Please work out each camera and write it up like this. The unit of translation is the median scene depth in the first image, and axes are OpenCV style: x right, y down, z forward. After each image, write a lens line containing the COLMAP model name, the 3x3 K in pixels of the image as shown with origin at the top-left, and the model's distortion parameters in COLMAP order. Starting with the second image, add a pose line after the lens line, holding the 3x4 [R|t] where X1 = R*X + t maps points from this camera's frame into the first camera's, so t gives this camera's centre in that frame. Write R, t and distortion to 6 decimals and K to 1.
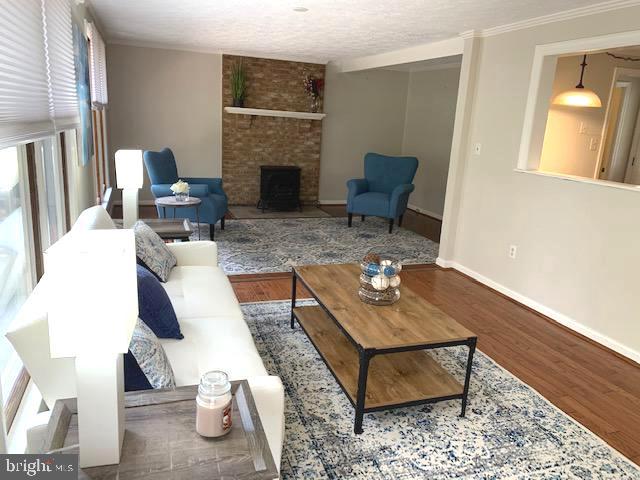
lens RADIAL K [[470.9, 0, 318.8], [0, 470.9, 249.5], [0, 0, 1]] dist [0.011942, -0.002484]
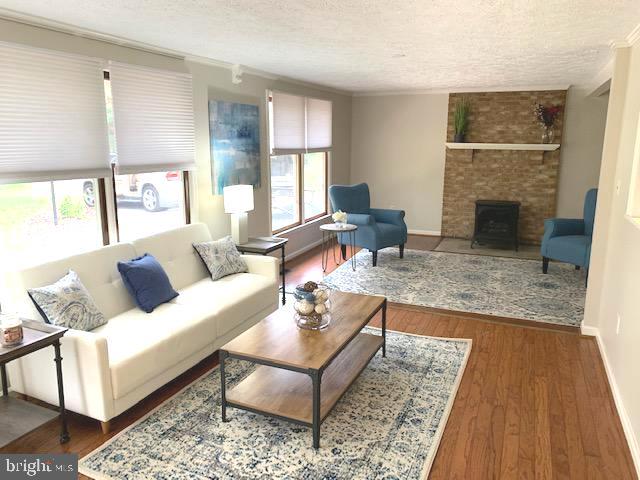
lens RADIAL K [[485.0, 0, 318.8], [0, 485.0, 228.7], [0, 0, 1]] dist [0.024020, -0.009197]
pose [[0.740408, 0.070294, -0.668472, 0.311588], [-0.143845, 0.988047, -0.055425, -0.017000], [0.656586, 0.137193, 0.741669, 0.052657]]
